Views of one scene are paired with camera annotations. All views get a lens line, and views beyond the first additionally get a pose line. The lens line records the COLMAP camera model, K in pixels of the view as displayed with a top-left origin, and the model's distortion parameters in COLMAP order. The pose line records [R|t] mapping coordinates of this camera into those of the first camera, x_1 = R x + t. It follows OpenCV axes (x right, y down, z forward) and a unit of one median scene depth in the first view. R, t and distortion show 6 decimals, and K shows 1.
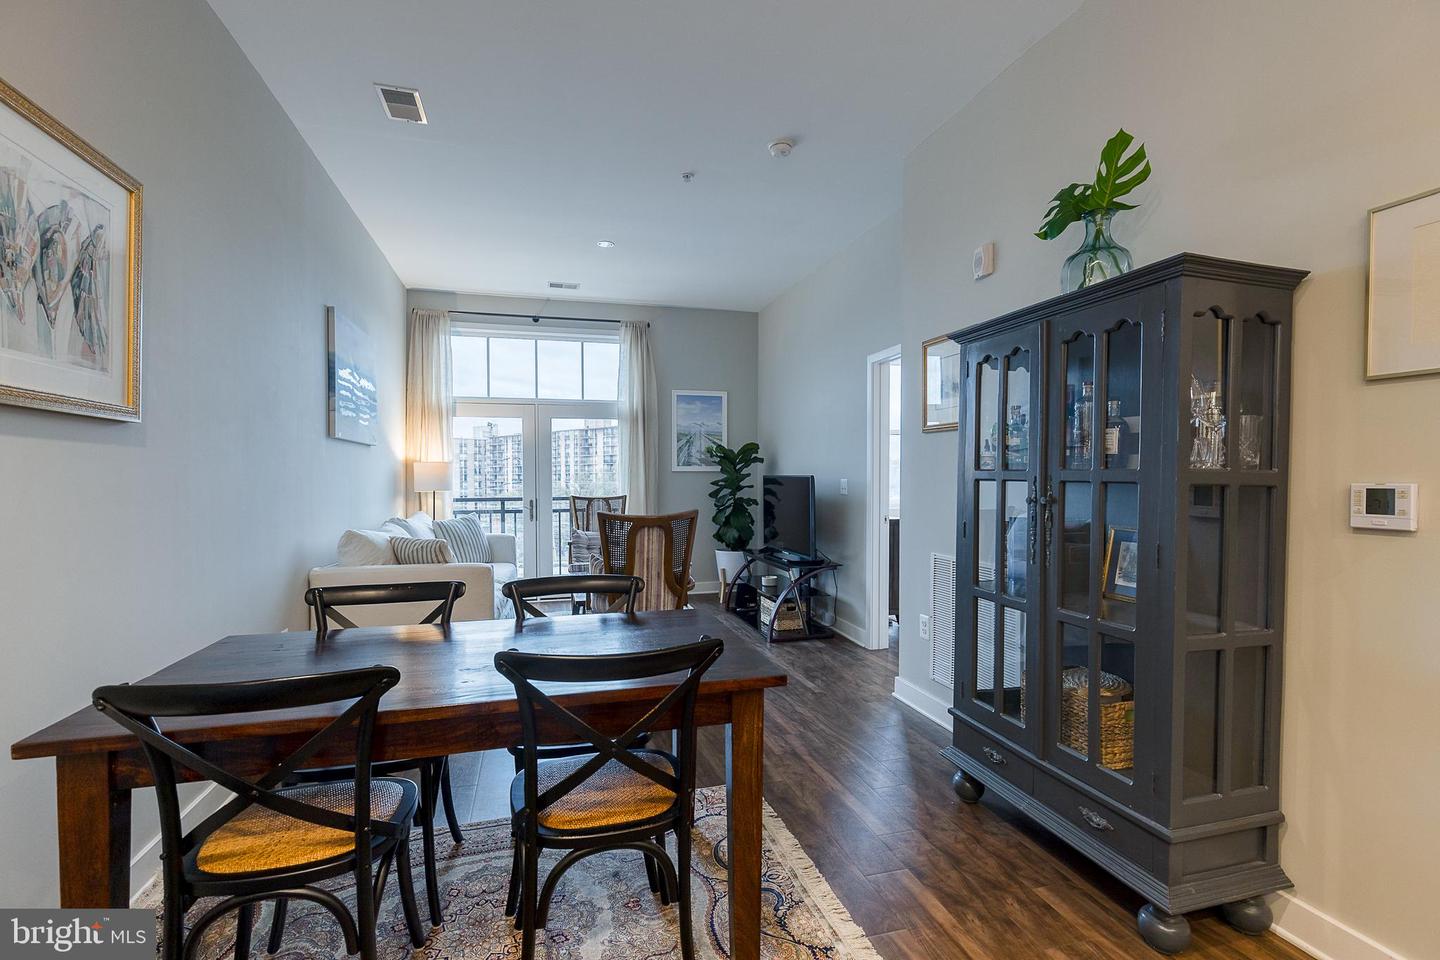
lens RADIAL K [[649.7, 0, 728.0], [0, 649.7, 492.4], [0, 0, 1]] dist [0.001340, -0.000936]
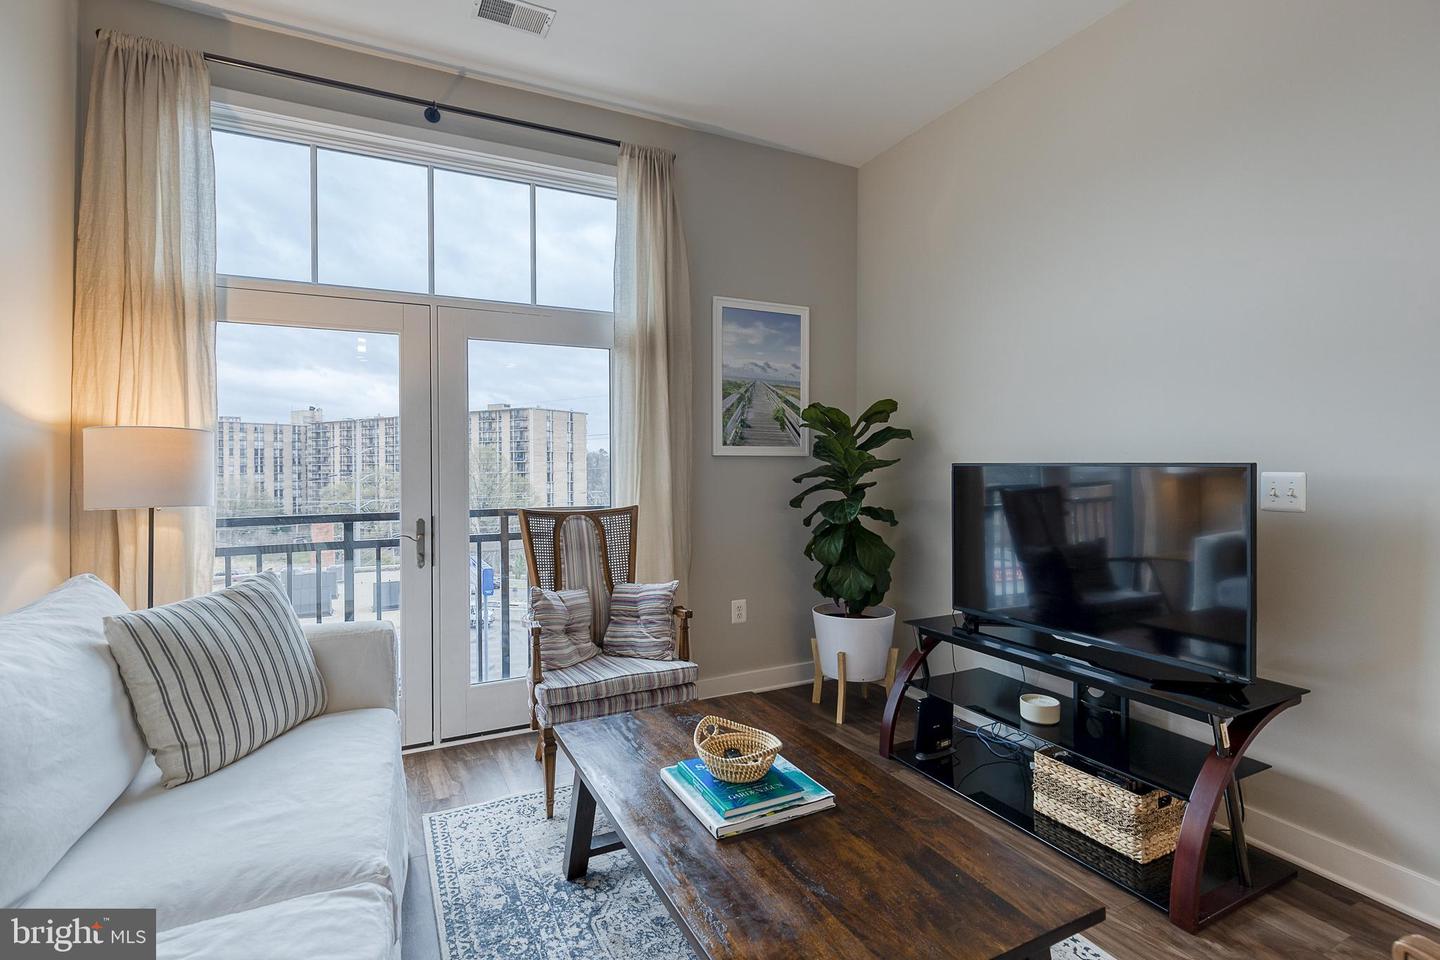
lens RADIAL K [[677.4, 0, 738.9], [0, 677.4, 467.6], [0, 0, 1]] dist [-0.000706, -0.001083]
pose [[0.979891, -0.004597, 0.199479, -0.193754], [0.009194, 0.999713, -0.022124, -0.012527], [-0.199320, 0.023513, 0.979652, 0.536270]]
